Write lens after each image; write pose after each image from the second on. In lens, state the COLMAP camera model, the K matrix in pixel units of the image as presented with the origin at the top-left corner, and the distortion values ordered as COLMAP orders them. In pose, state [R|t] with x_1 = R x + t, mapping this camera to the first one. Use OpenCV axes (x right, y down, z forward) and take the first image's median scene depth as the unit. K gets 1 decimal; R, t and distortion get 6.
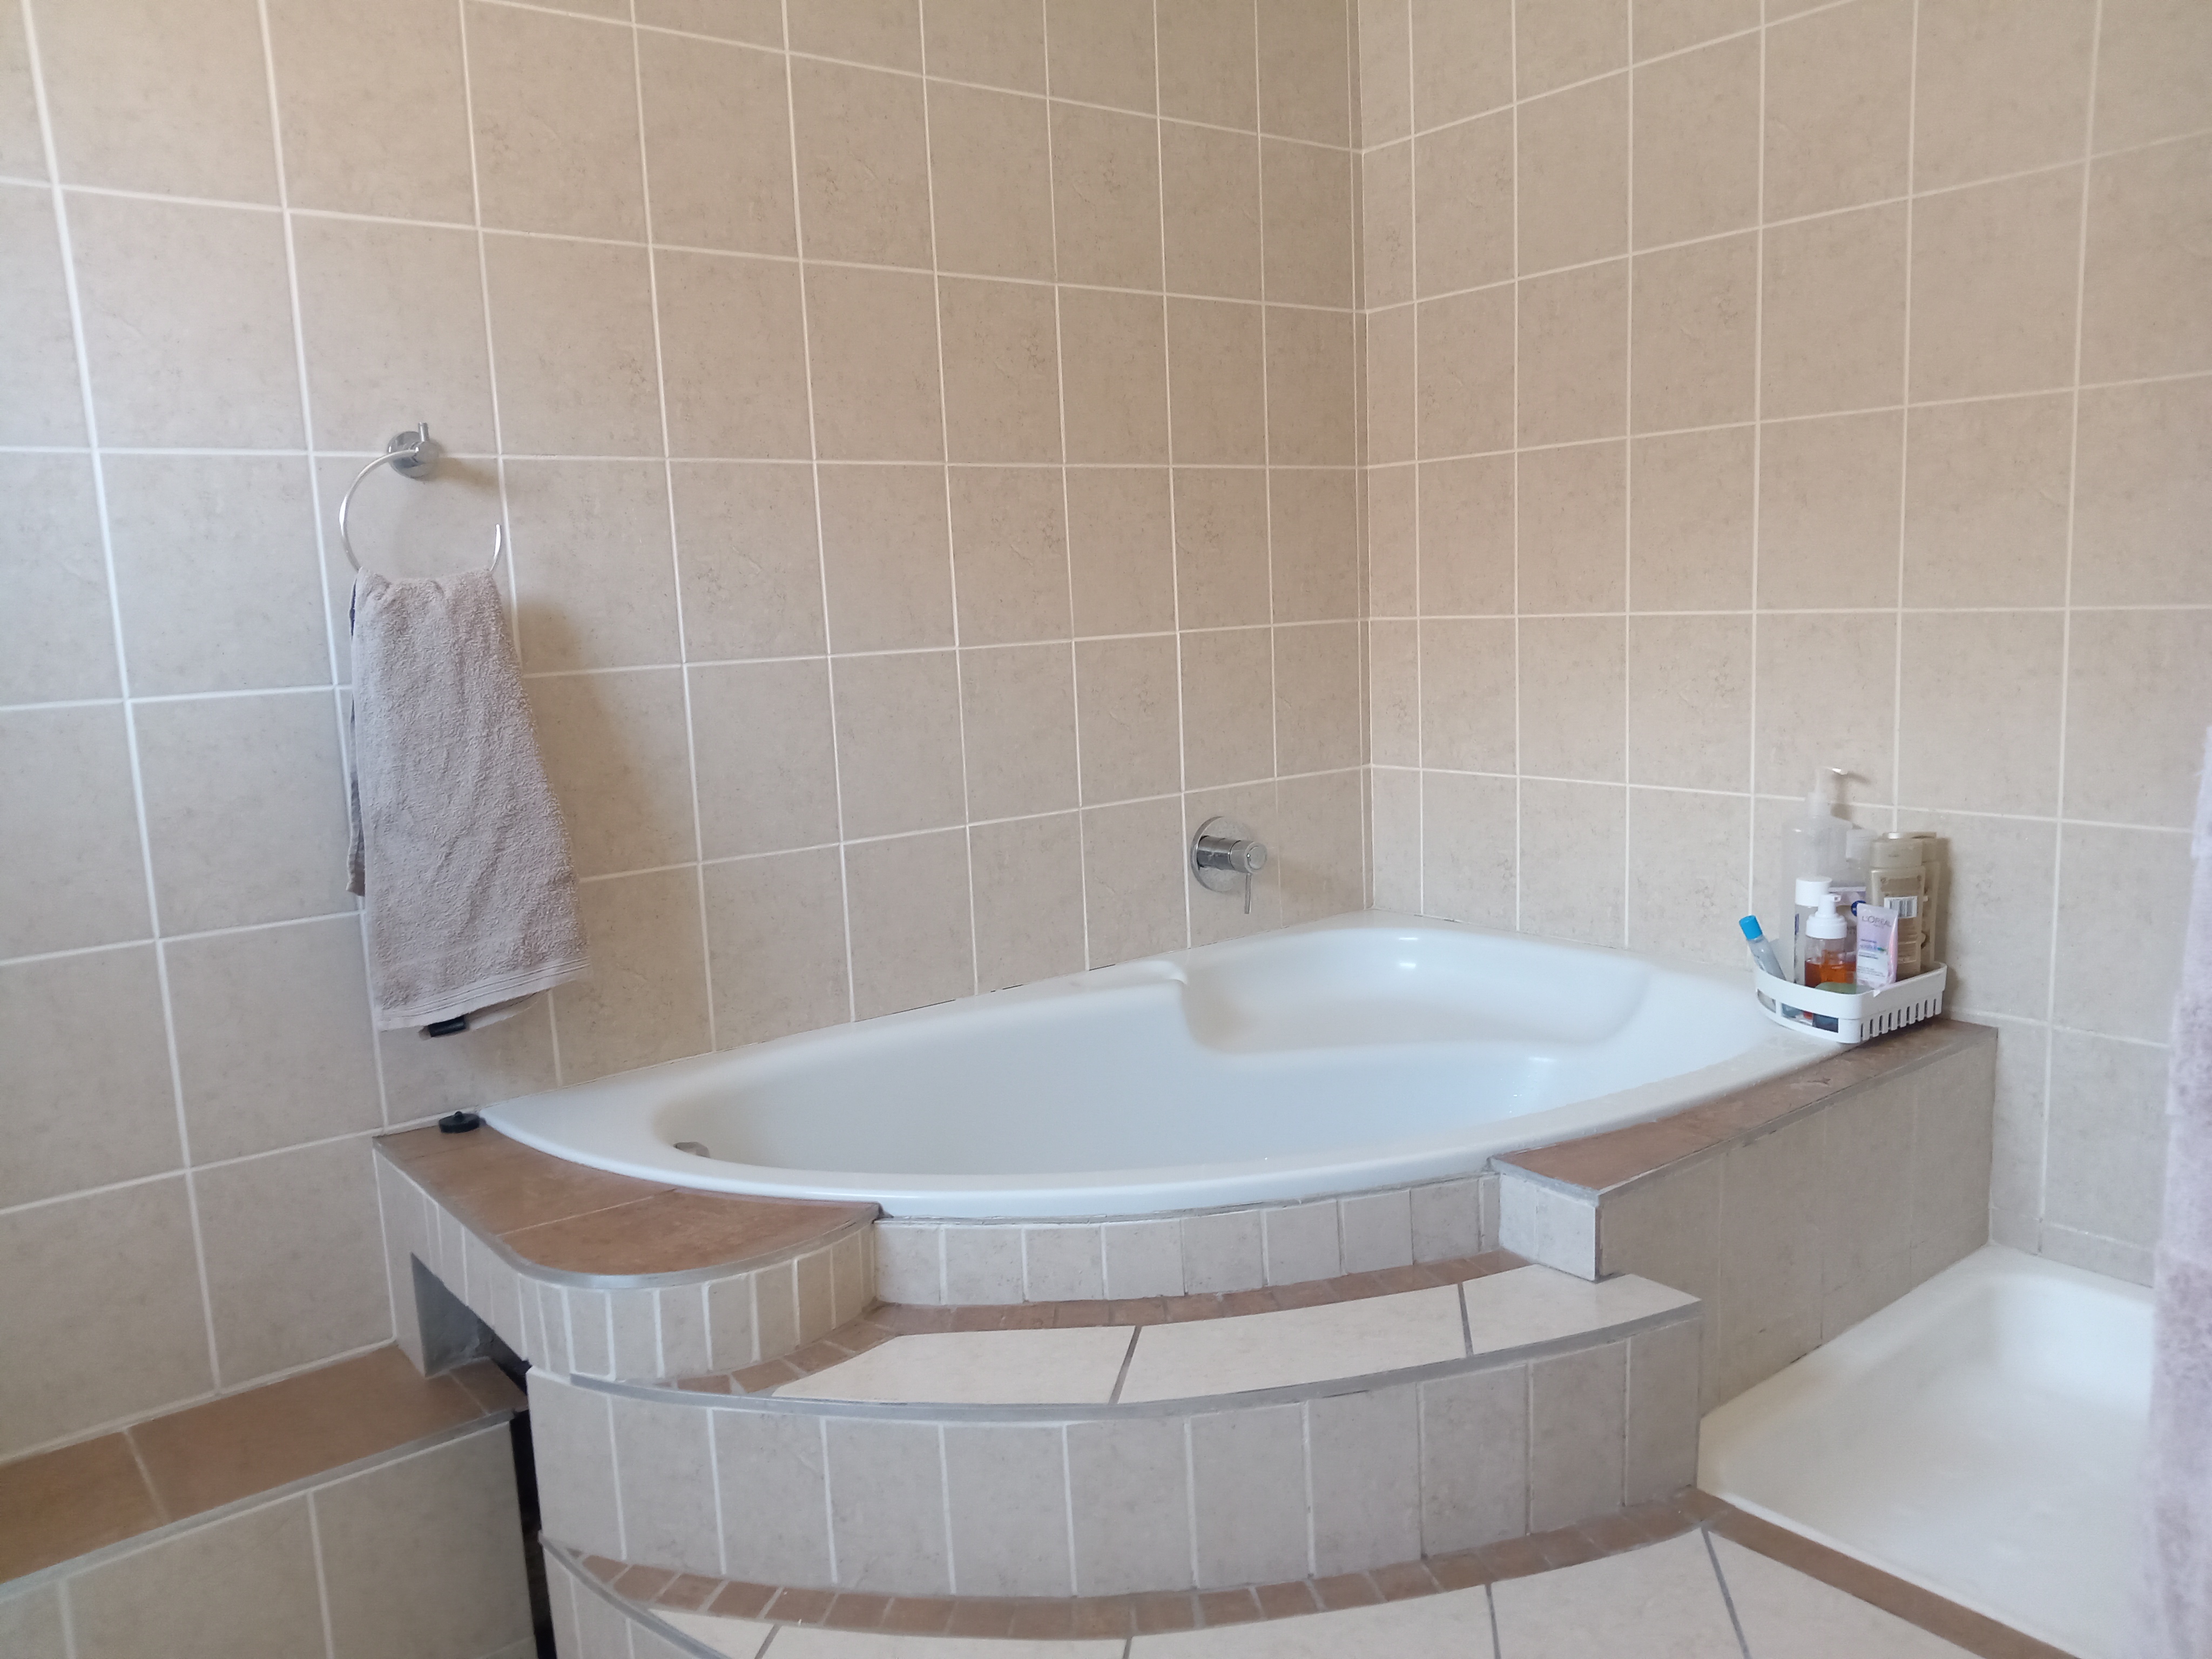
lens RADIAL K [[1640.8, 0, 1105.8], [0, 1640.8, 837.0], [0, 0, 1]] dist [0.019954, -0.049853]
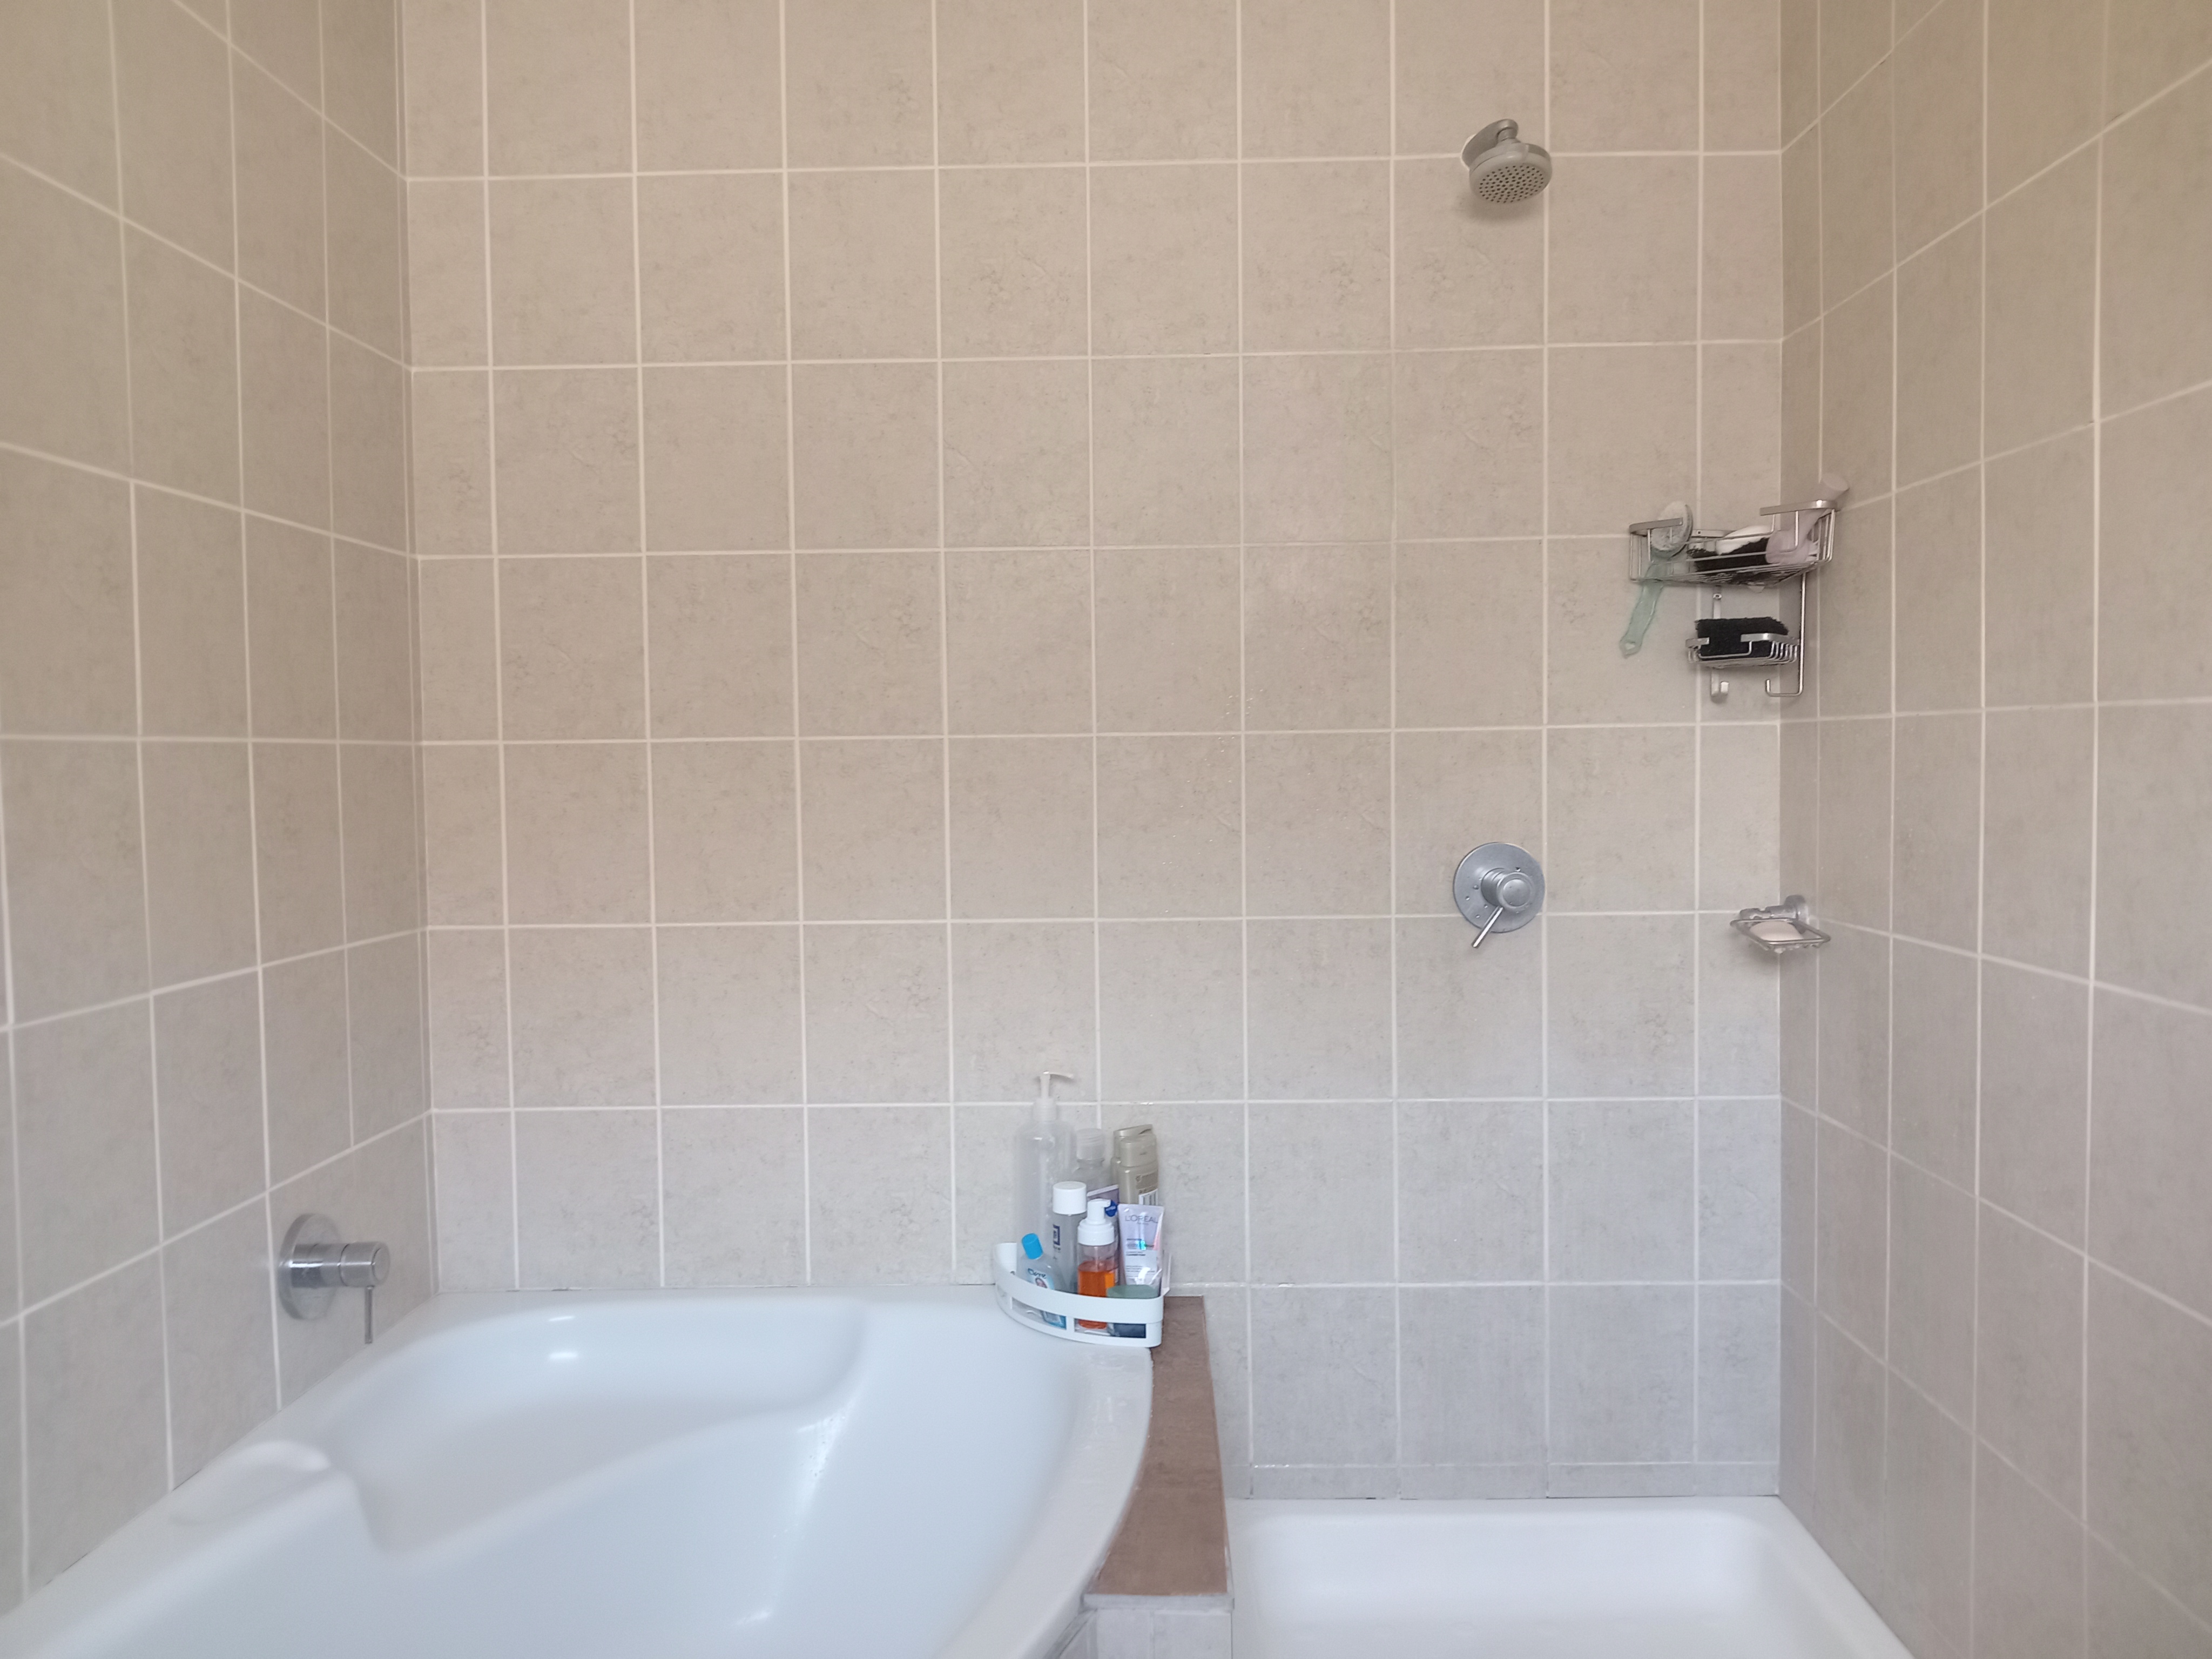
lens RADIAL K [[1640.8, 0, 1116.2], [0, 1640.8, 835.9], [0, 0, 1]] dist [0.019954, -0.049853]
pose [[0.626493, -0.000582, 0.779427, -0.346928], [0.105265, 0.990901, -0.083871, -0.101938], [-0.772286, 0.134591, 0.620854, 0.320248]]
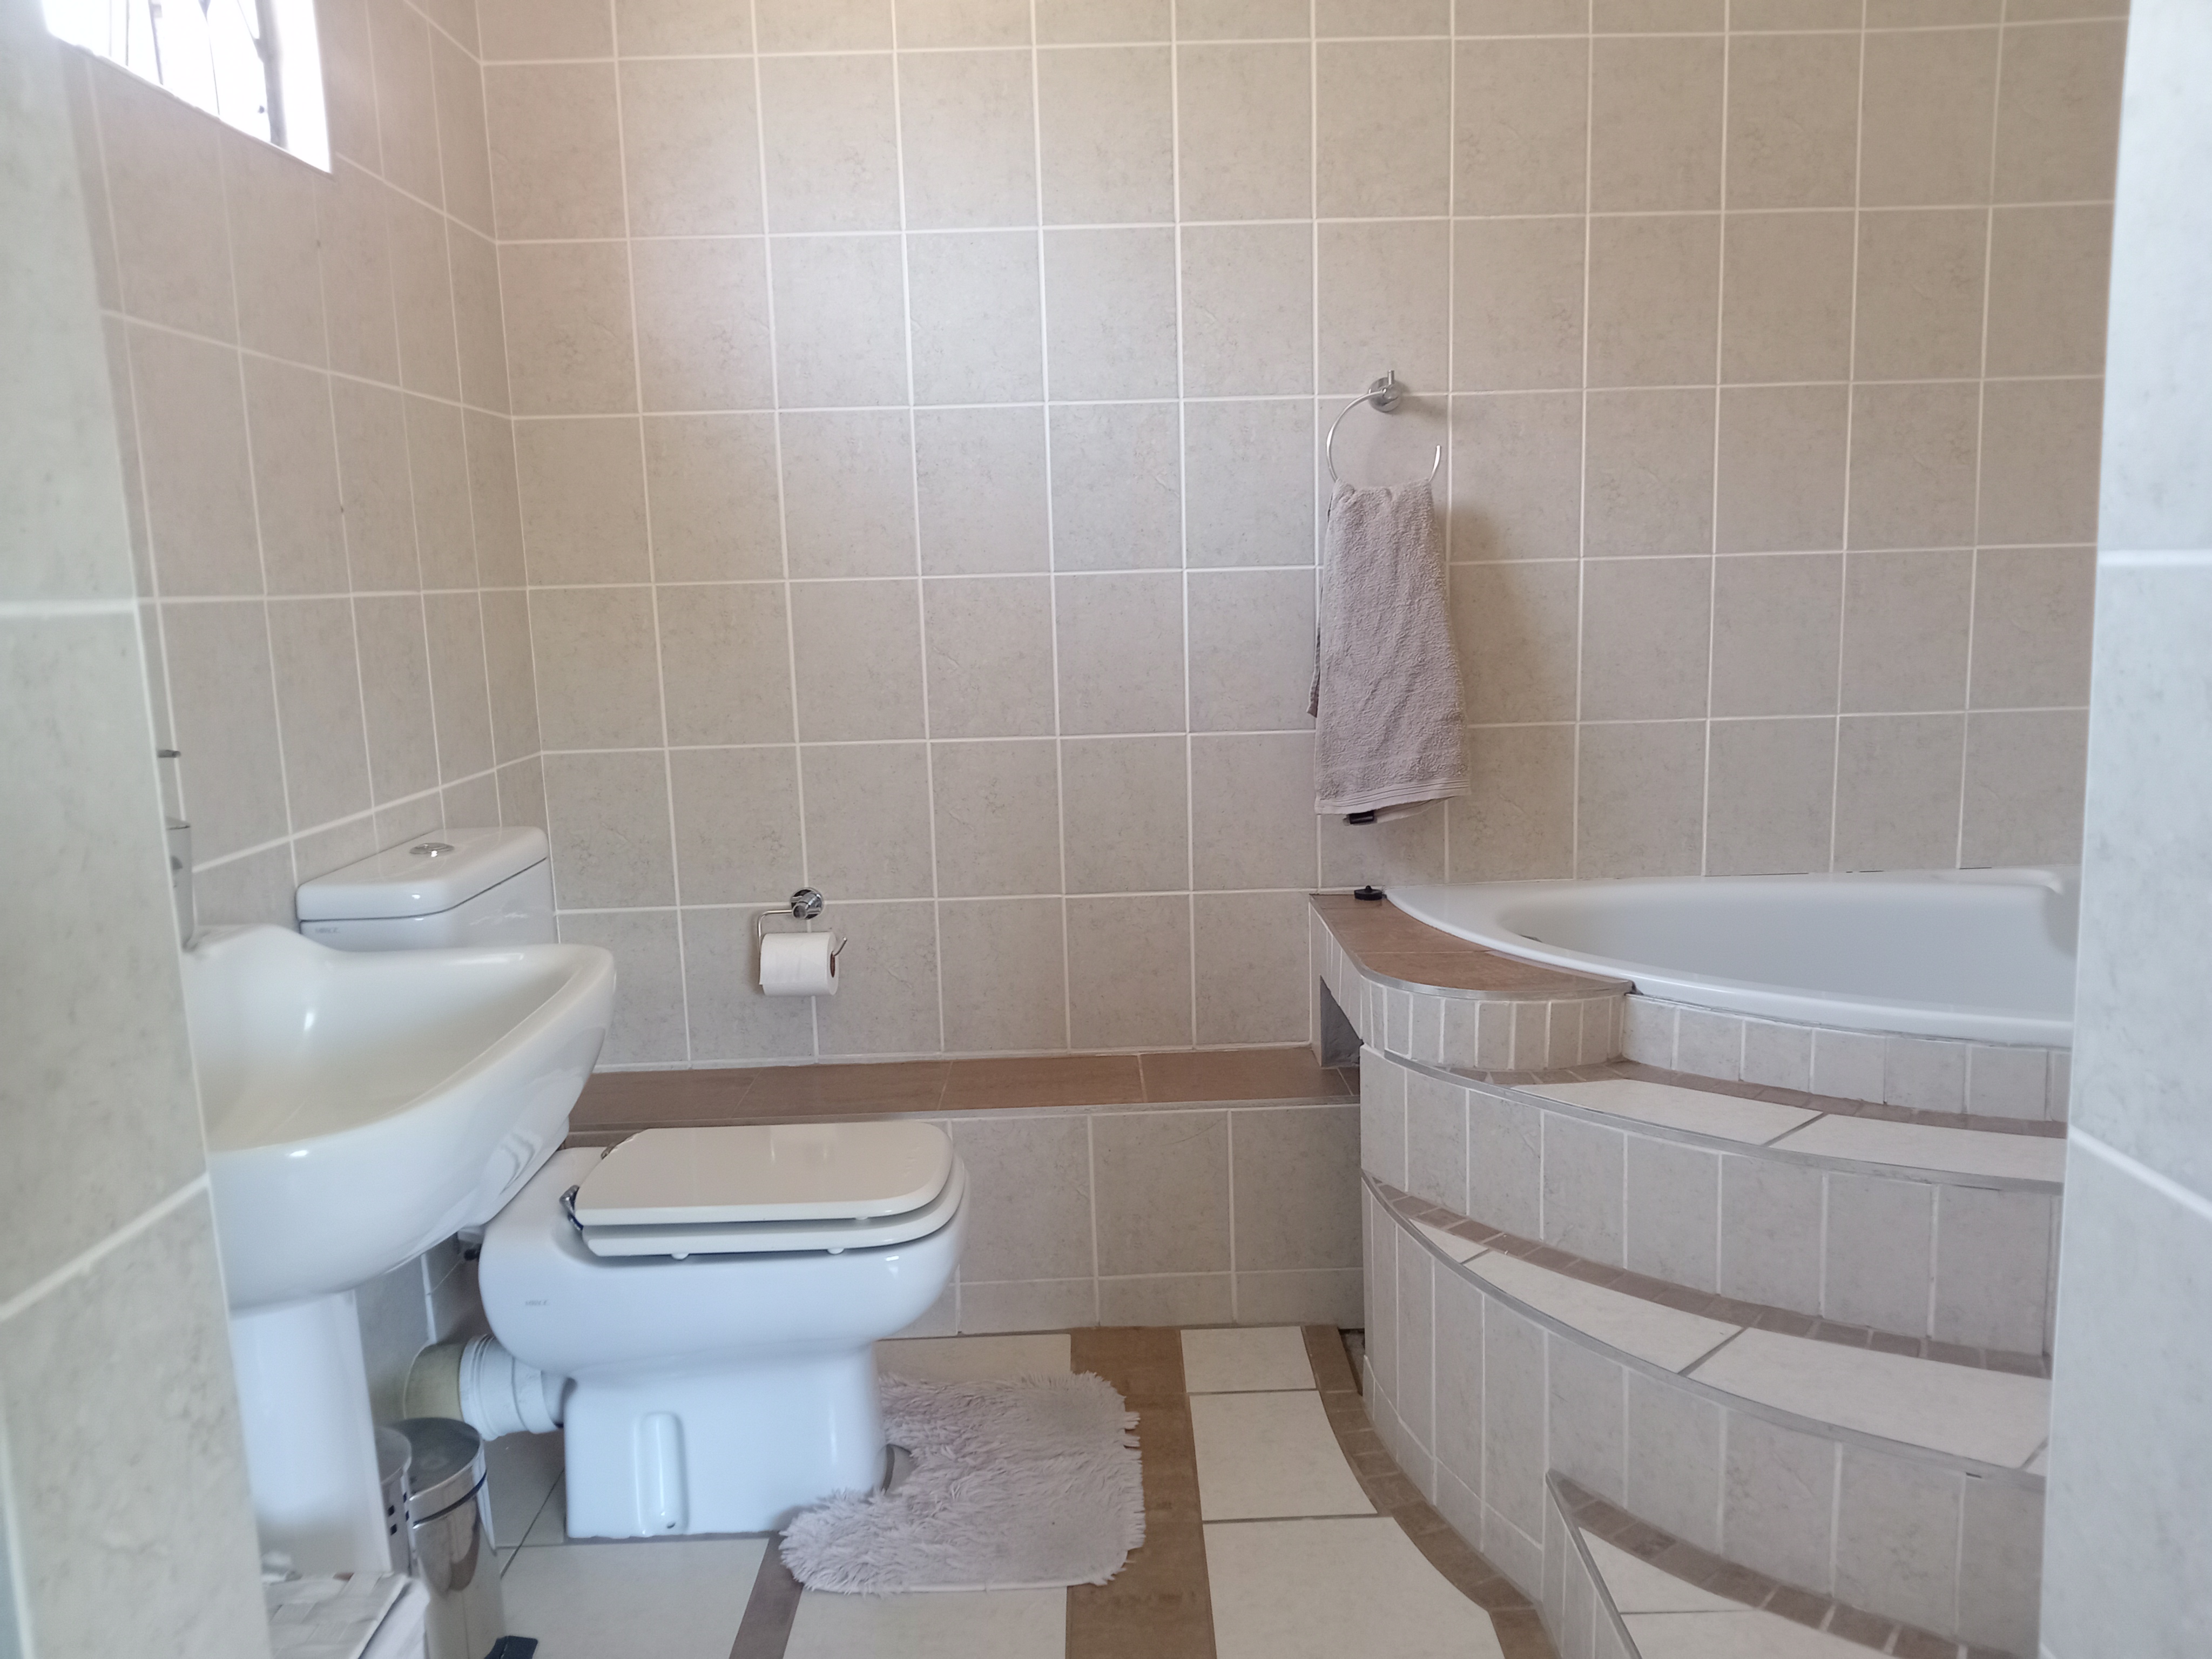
lens RADIAL K [[1640.8, 0, 1115.2], [0, 1640.8, 839.6], [0, 0, 1]] dist [0.019954, -0.049853]
pose [[0.797191, 0.117919, -0.592099, 0.217232], [-0.096043, 0.993021, 0.068454, 0.052727], [0.596039, 0.002297, 0.802953, -0.191886]]
